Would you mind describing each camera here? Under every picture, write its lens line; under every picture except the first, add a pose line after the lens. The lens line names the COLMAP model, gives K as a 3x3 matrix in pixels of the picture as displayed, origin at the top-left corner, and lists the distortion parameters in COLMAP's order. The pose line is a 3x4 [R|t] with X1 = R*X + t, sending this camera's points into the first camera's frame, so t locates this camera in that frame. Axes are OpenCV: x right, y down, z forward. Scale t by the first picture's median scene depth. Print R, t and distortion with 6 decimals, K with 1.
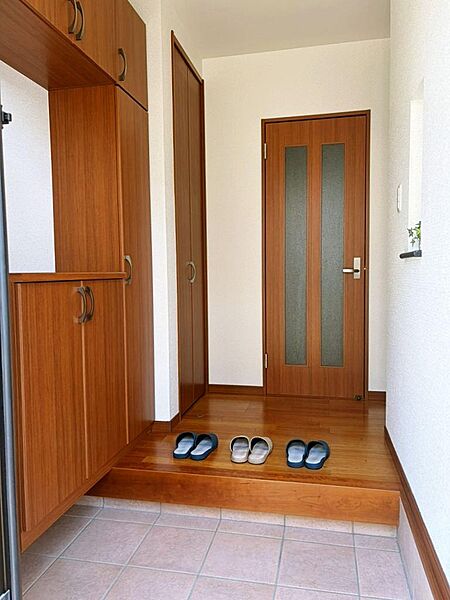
lens RADIAL K [[457.0, 0, 224.2], [0, 457.0, 299.7], [0, 0, 1]] dist [0.044827, -0.055395]
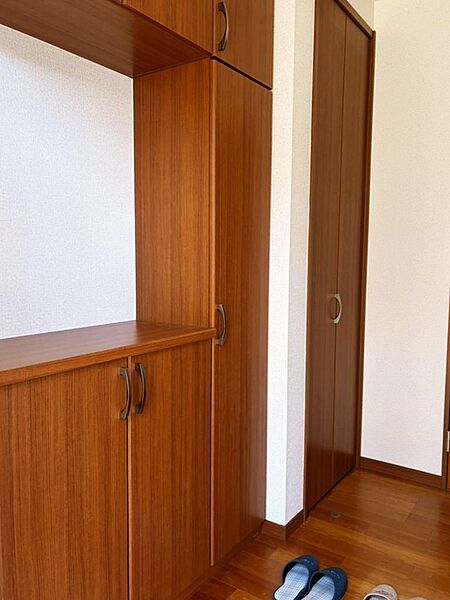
lens RADIAL K [[481.8, 0, 226.1], [0, 481.8, 299.1], [0, 0, 1]] dist [0.028475, -0.007919]
pose [[0.921791, 0.055184, -0.383739, 0.078559], [-0.042406, 0.998230, 0.041688, -0.135226], [0.385361, -0.022155, 0.922500, 0.324904]]
